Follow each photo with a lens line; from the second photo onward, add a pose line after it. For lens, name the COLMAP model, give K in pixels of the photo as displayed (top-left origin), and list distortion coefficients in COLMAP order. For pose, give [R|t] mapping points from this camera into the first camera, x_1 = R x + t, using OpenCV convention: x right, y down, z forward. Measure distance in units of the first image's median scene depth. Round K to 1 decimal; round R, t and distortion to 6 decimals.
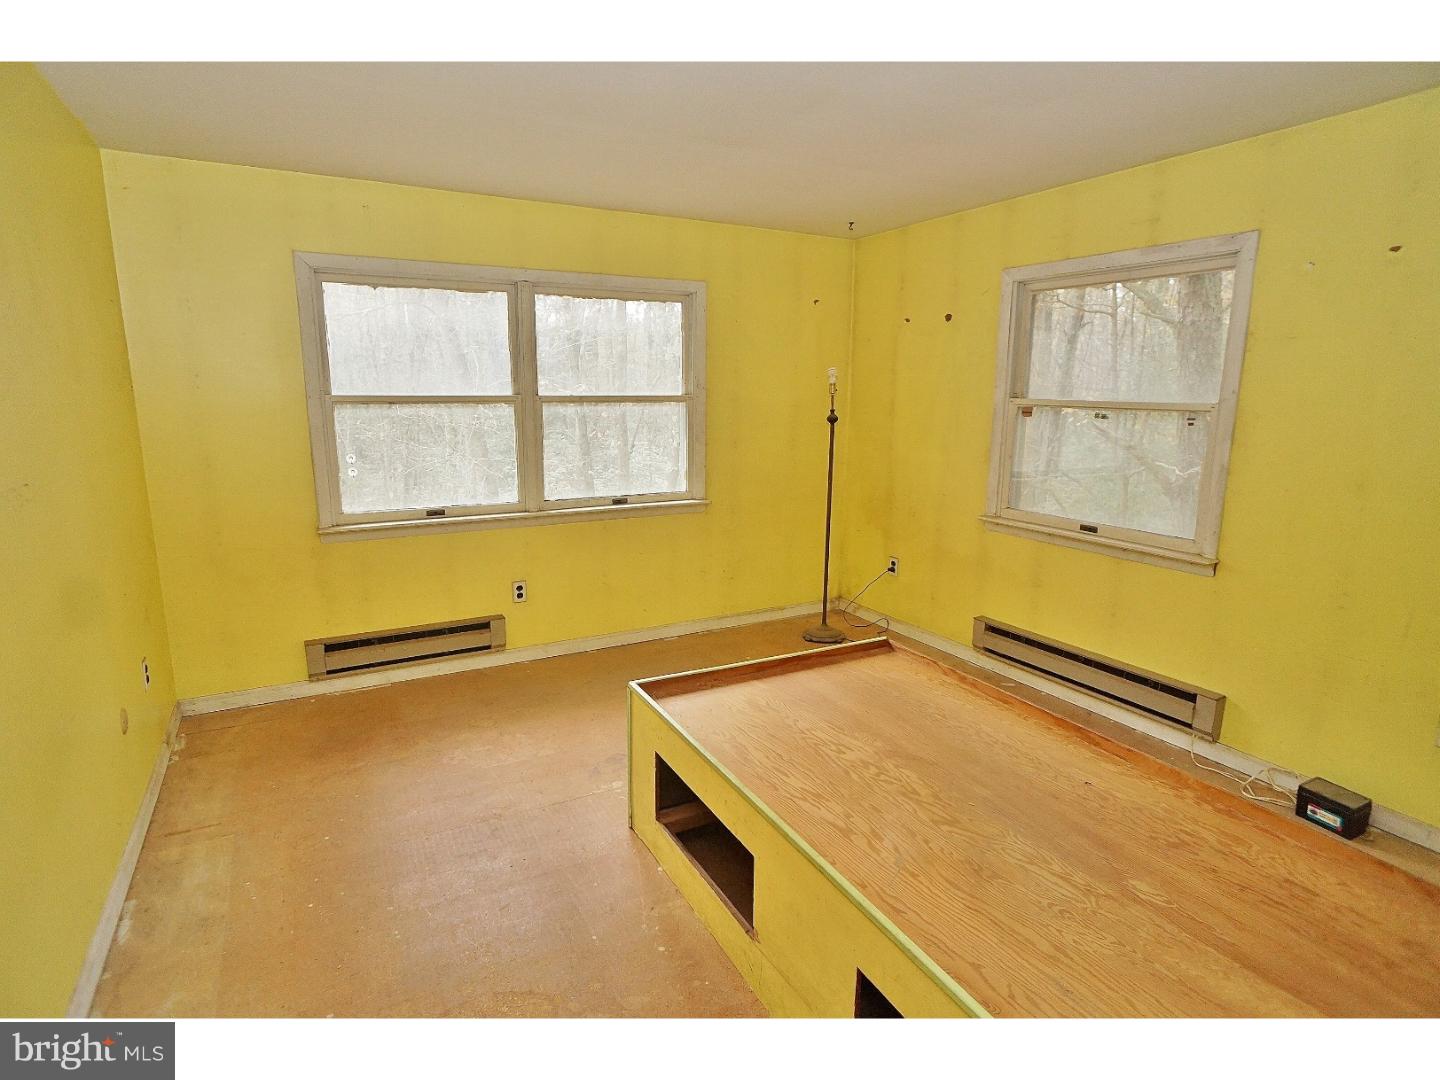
lens RADIAL K [[779.8, 0, 722.2], [0, 779.8, 551.6], [0, 0, 1]] dist [0.000953, 0.000314]
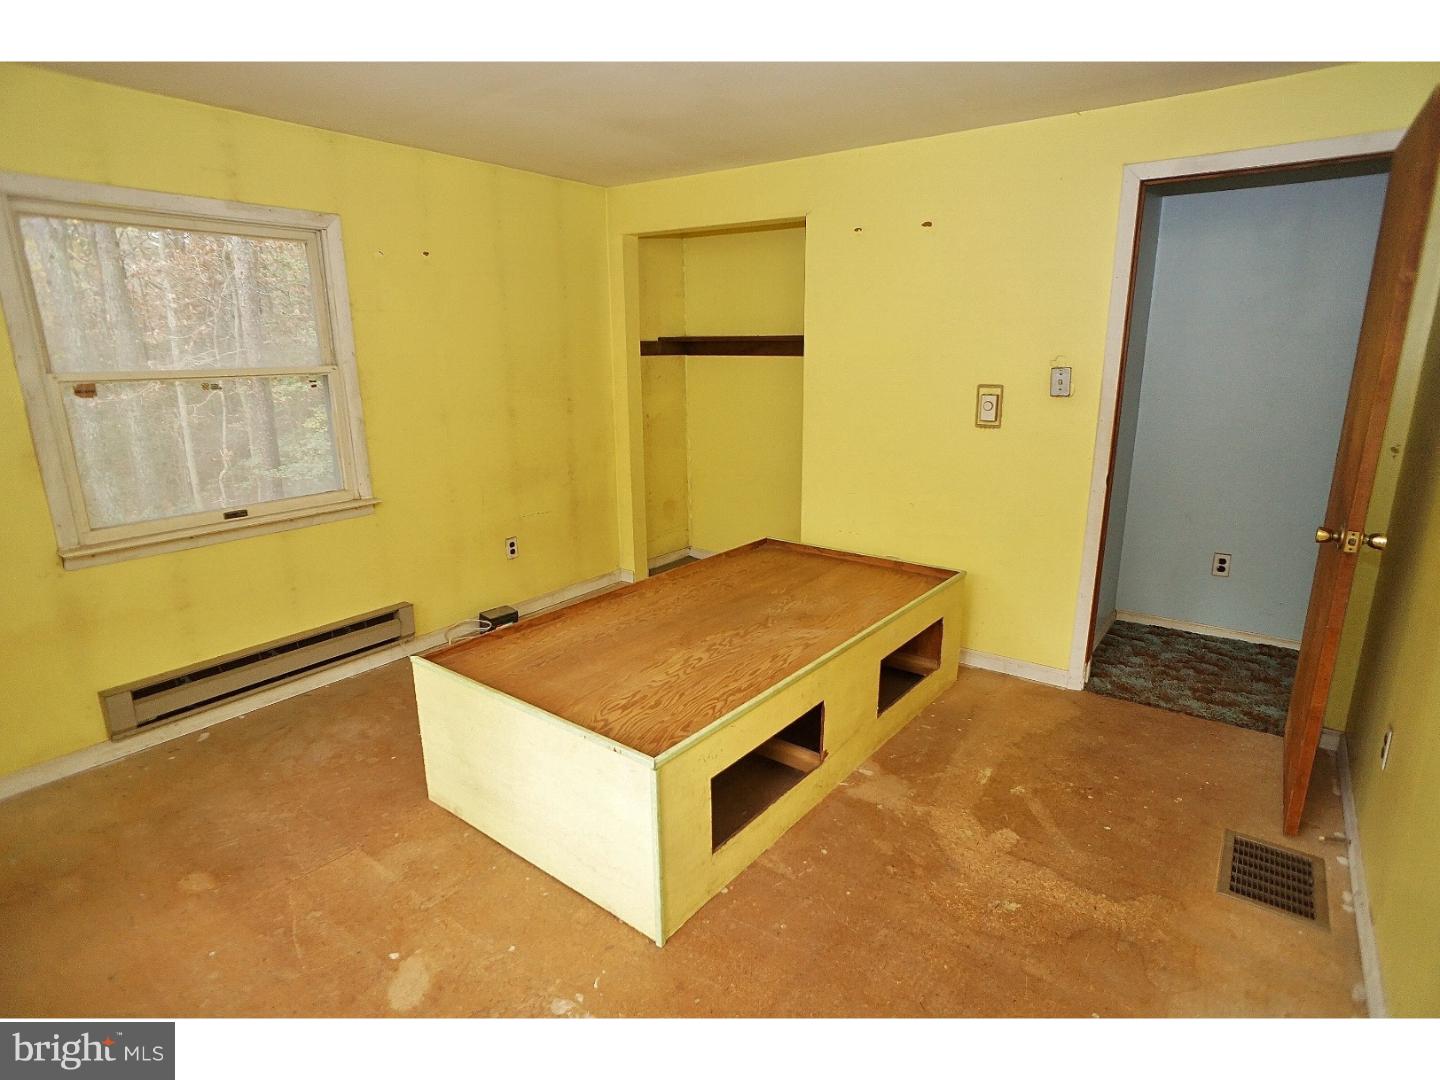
lens RADIAL K [[764.1, 0, 720.0], [0, 764.1, 540.0], [0, 0, 1]] dist [0.000456, -0.000014]
pose [[-0.411711, -0.230409, 0.881706, -0.583295], [0.197676, 0.921895, 0.333216, -0.201789], [-0.889617, 0.311481, -0.334008, 0.894132]]
